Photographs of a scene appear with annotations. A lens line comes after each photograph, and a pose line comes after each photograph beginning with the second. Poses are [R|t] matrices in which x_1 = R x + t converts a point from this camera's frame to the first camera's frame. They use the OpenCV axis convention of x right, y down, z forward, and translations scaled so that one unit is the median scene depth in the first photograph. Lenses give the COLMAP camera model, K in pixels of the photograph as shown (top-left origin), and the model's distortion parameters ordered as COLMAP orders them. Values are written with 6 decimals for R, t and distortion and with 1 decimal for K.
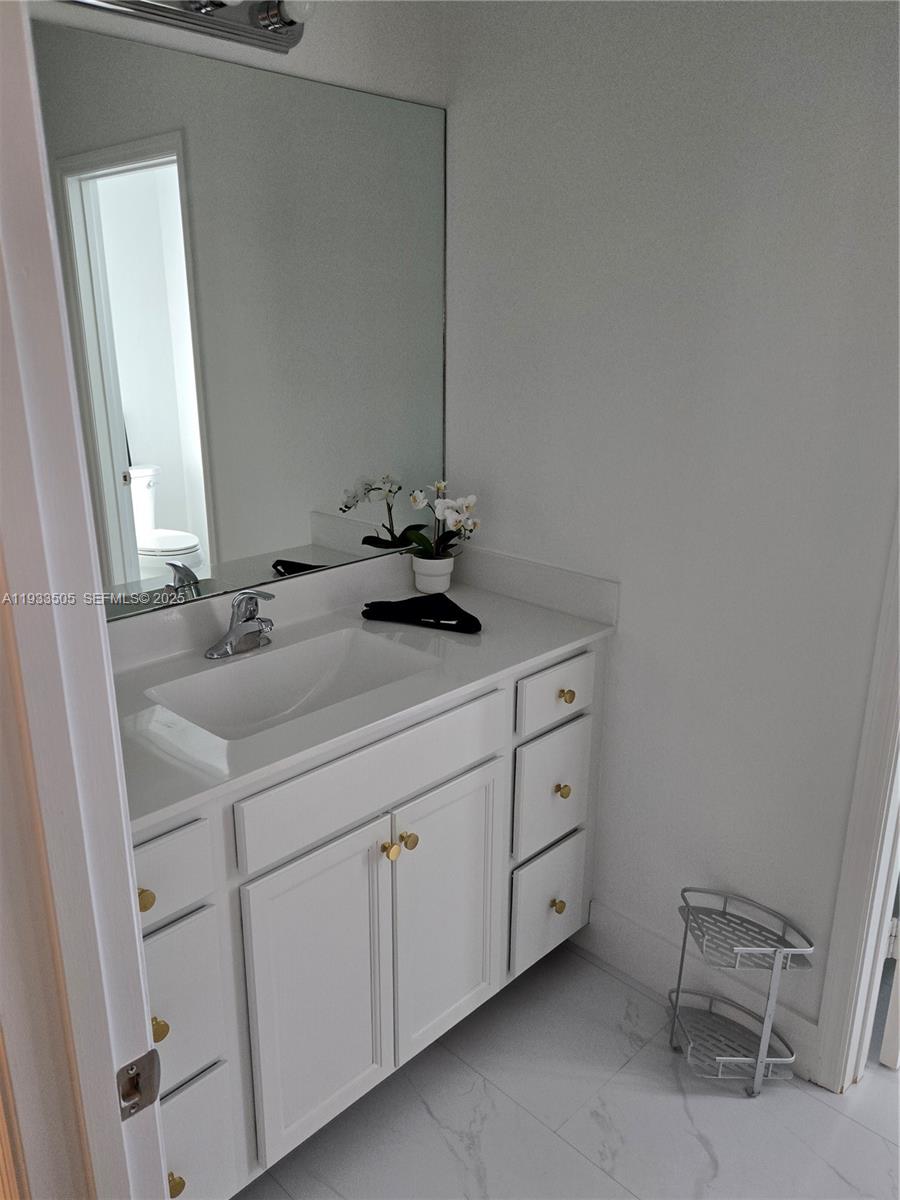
lens RADIAL K [[913.6, 0, 450.0], [0, 913.6, 600.0], [0, 0, 1]] dist [0.072774, -0.066485]
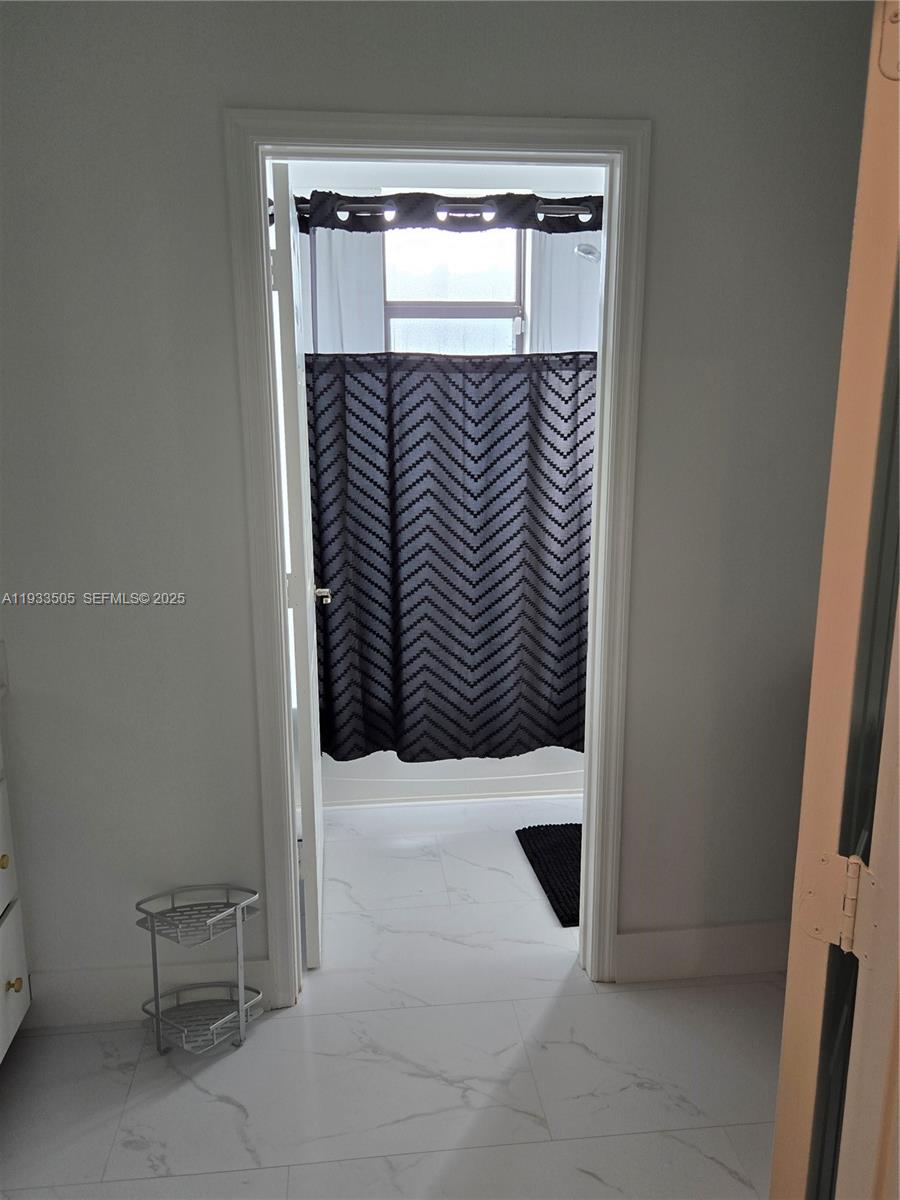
lens RADIAL K [[913.6, 0, 450.0], [0, 913.6, 600.0], [0, 0, 1]] dist [0.072774, -0.066485]
pose [[0.624398, -0.183812, 0.759171, -0.279296], [0.246507, 0.968620, 0.031779, 0.026388], [-0.741189, 0.167298, 0.650115, -0.030565]]
